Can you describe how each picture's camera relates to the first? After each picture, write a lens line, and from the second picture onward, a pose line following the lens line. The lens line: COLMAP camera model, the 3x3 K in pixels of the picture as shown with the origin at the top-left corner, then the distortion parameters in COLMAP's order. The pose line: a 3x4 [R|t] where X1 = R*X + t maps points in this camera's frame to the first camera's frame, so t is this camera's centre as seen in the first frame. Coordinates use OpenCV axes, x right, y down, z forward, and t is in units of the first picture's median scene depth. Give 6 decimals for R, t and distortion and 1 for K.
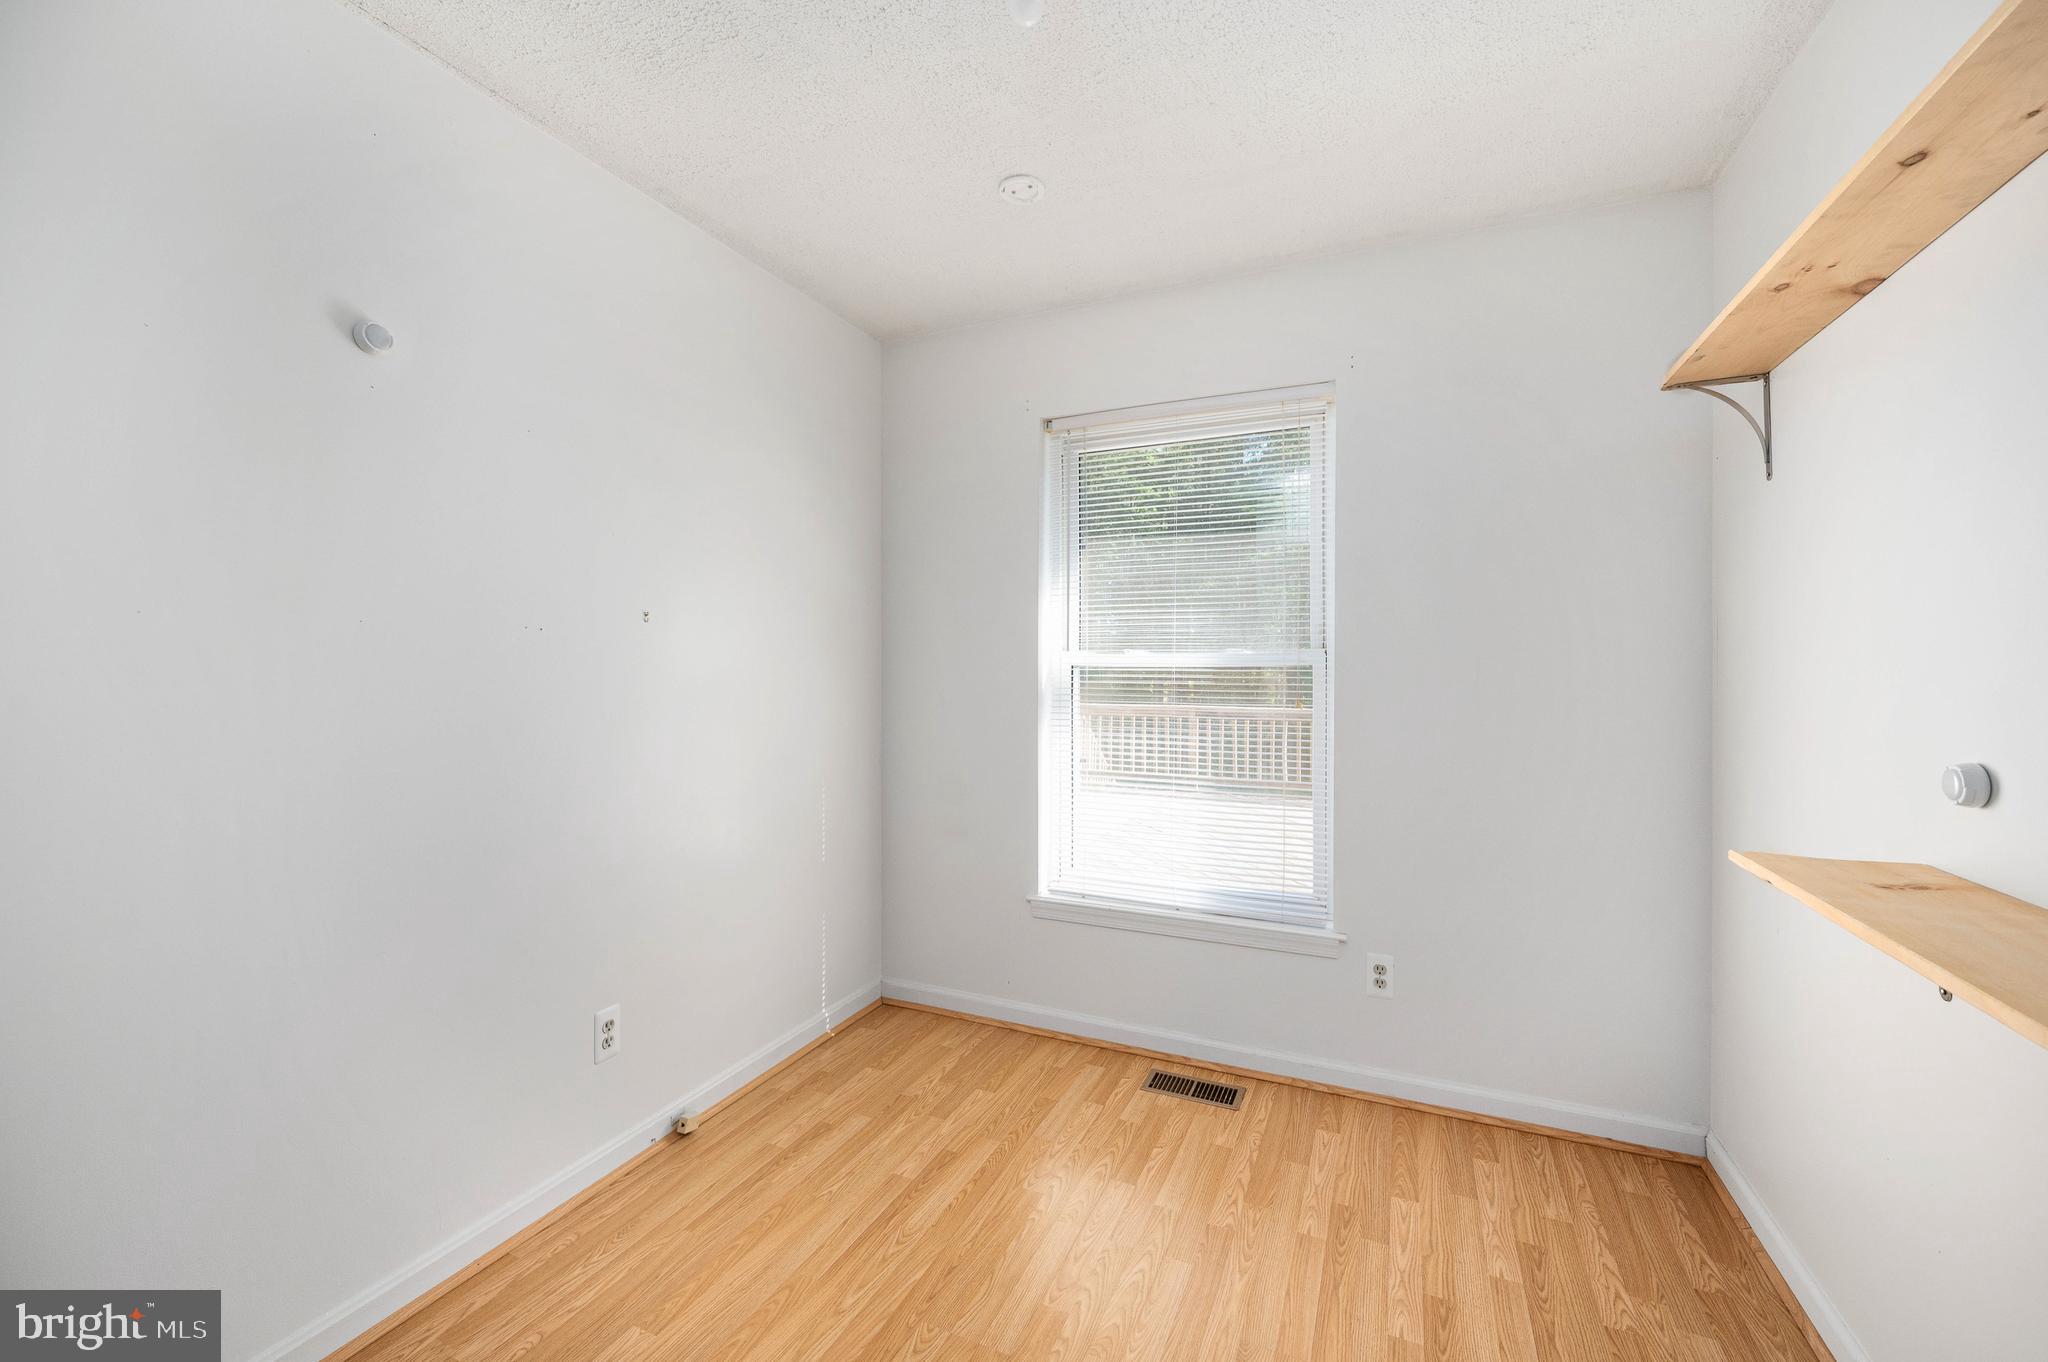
lens RADIAL K [[803.7, 0, 1018.3], [0, 803.7, 666.2], [0, 0, 1]] dist [-0.002504, -0.000750]
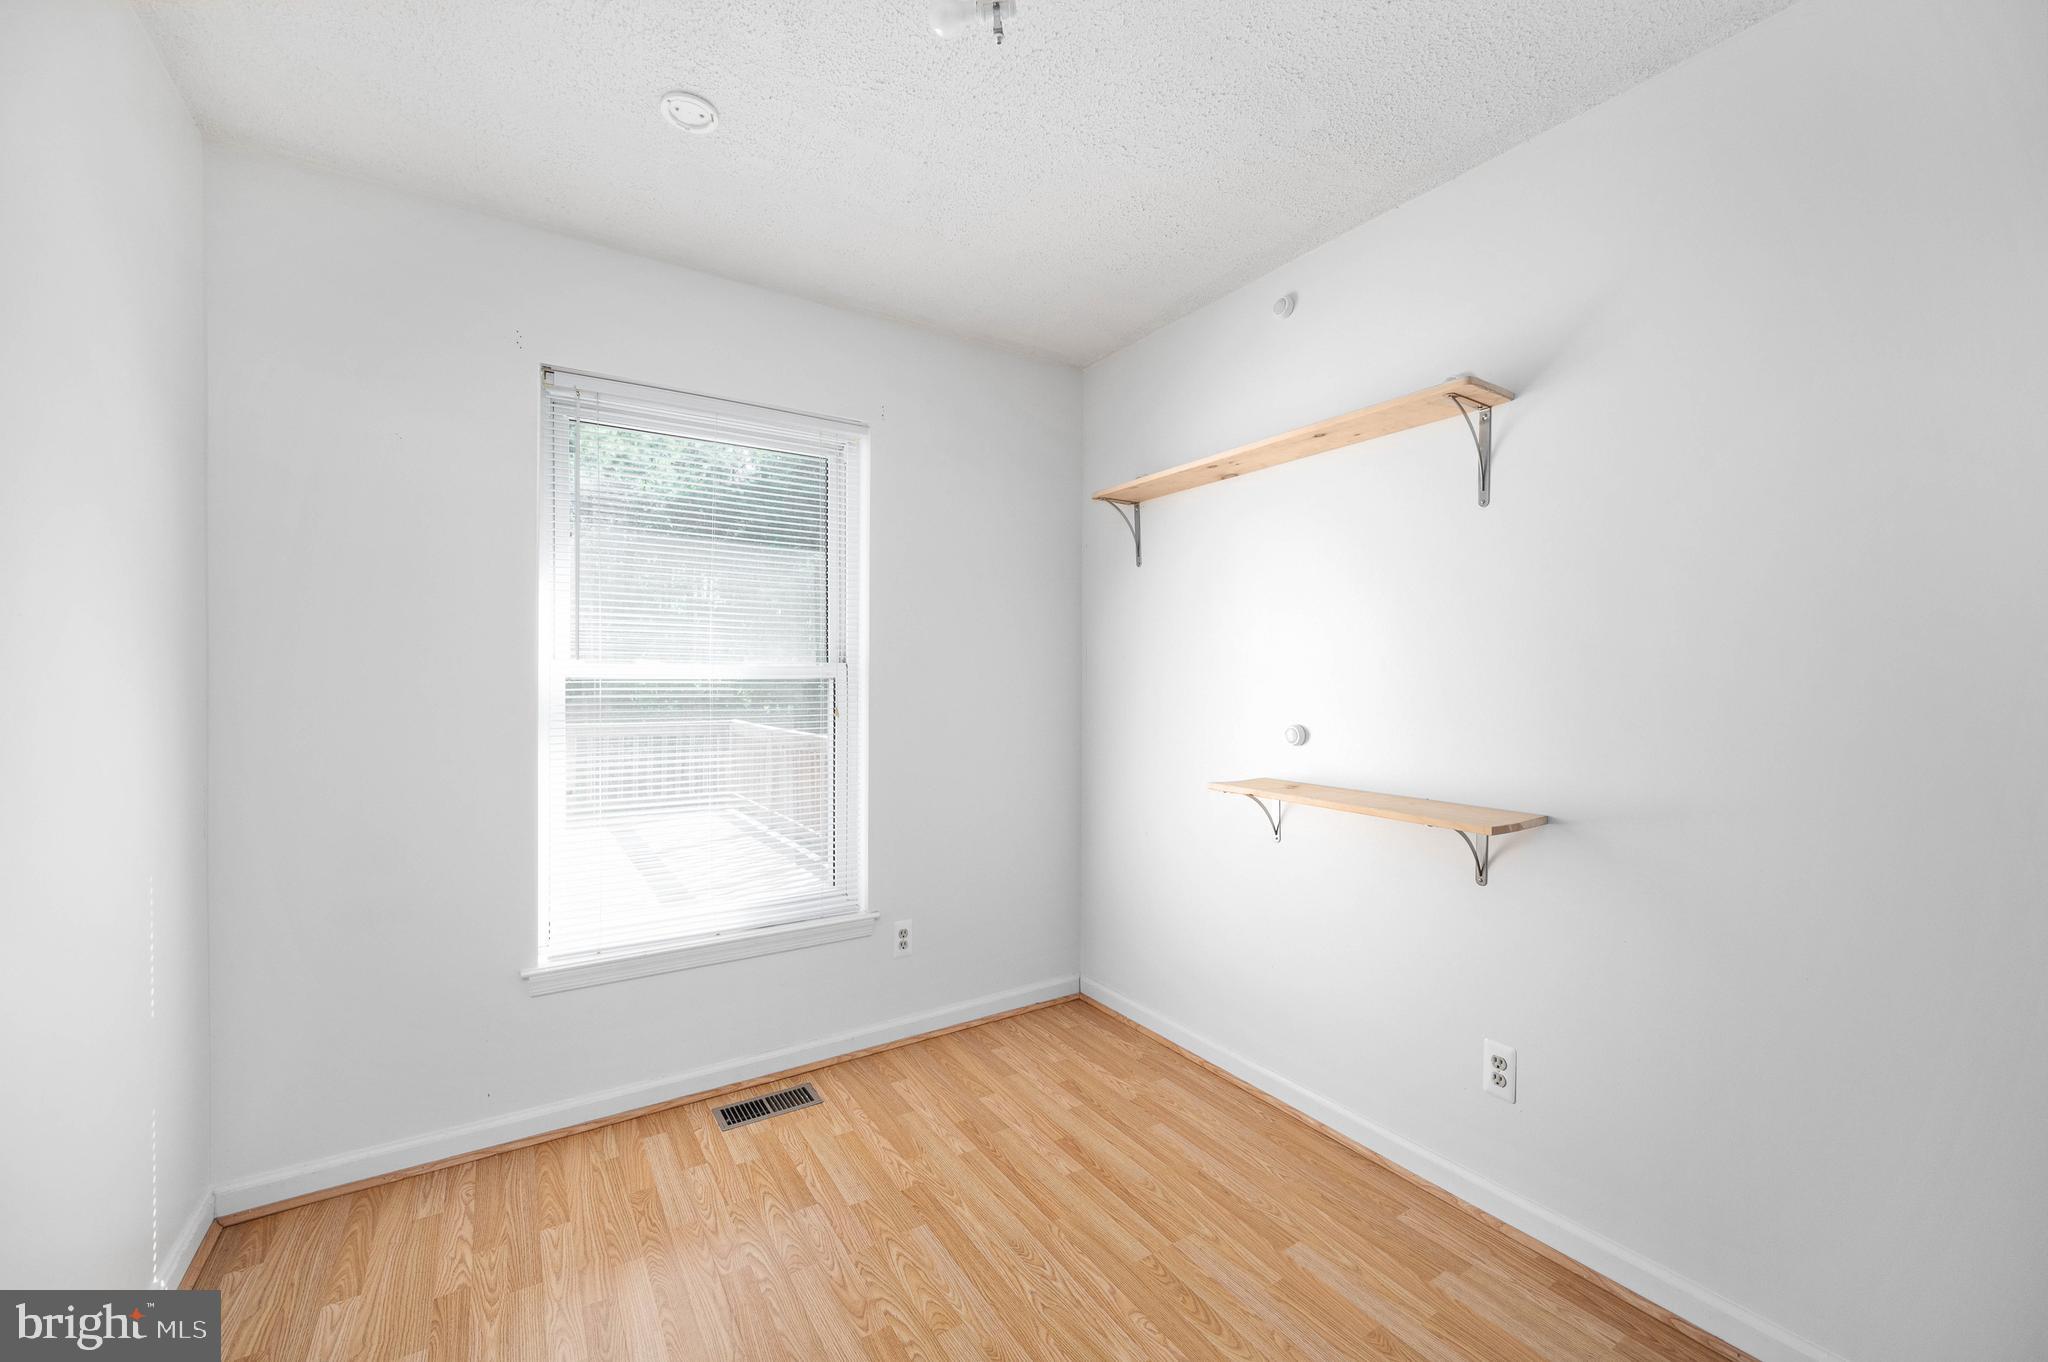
lens RADIAL K [[803.7, 0, 1006.7], [0, 803.7, 682.8], [0, 0, 1]] dist [-0.002504, -0.000750]
pose [[0.556763, -0.006899, 0.830643, -0.444983], [0.001408, 0.999972, 0.007362, -0.001462], [-0.830670, -0.002929, 0.556757, 0.211028]]
